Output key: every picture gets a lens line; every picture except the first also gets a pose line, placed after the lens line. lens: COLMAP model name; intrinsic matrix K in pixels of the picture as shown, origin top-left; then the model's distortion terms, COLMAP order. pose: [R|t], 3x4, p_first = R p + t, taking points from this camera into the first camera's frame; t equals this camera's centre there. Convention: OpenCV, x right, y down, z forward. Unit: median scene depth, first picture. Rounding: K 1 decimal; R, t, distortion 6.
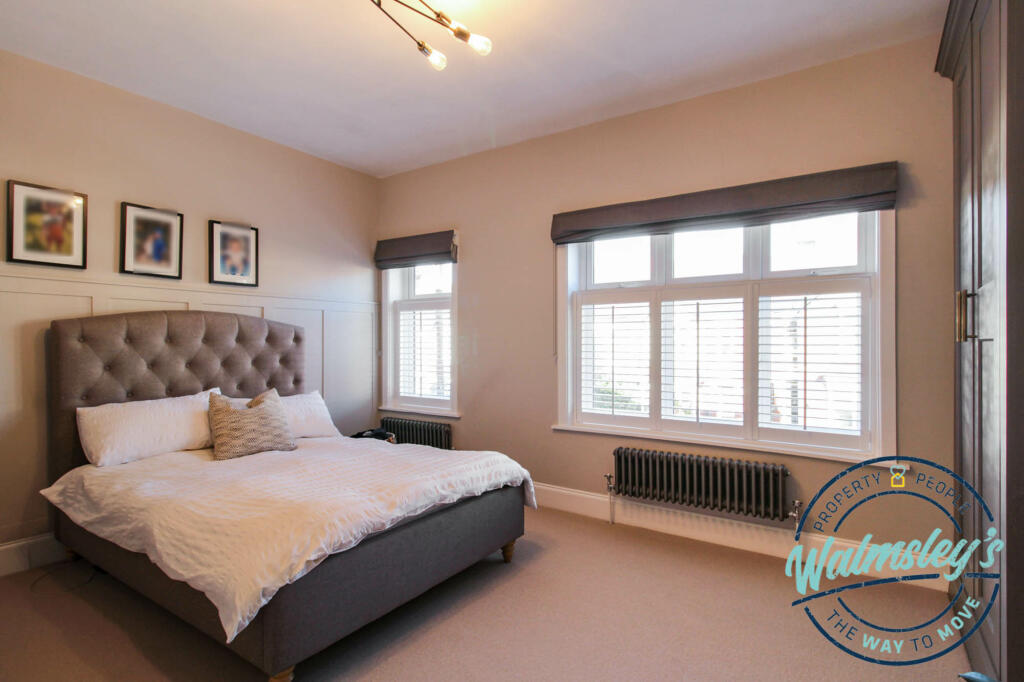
lens RADIAL K [[474.3, 0, 482.8], [0, 474.3, 341.0], [0, 0, 1]] dist [0.010518, -0.006783]
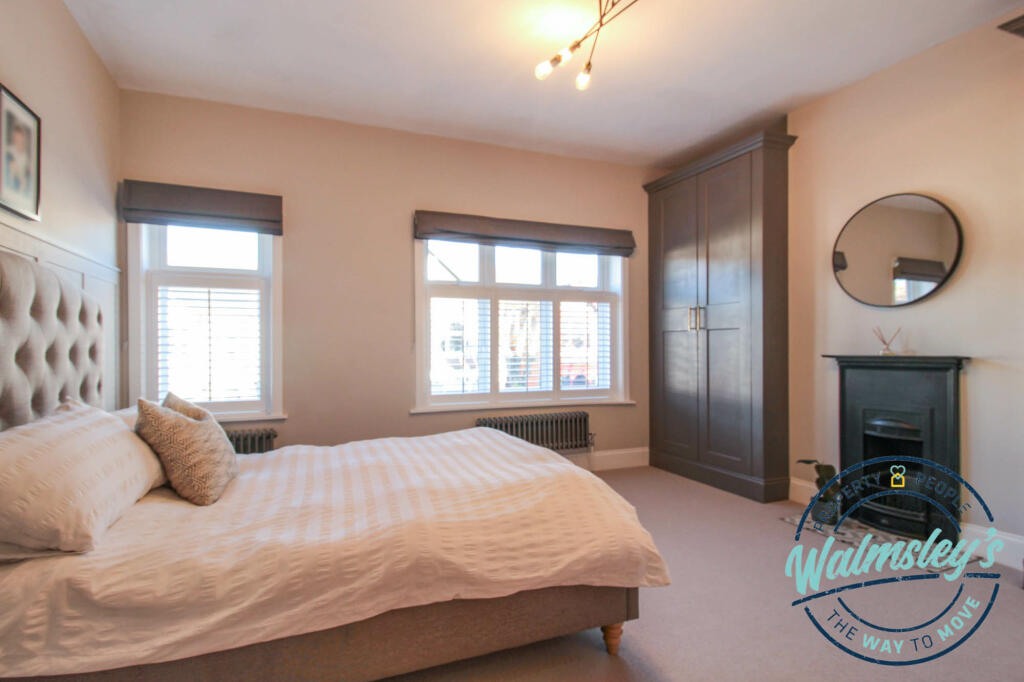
lens RADIAL K [[474.3, 0, 482.8], [0, 474.3, 341.0], [0, 0, 1]] dist [0.010518, -0.006783]
pose [[0.617910, 0.003122, 0.786242, -0.681104], [-0.004730, 0.999989, -0.000253, 0.029179], [-0.786234, -0.003562, 0.617918, 0.267150]]
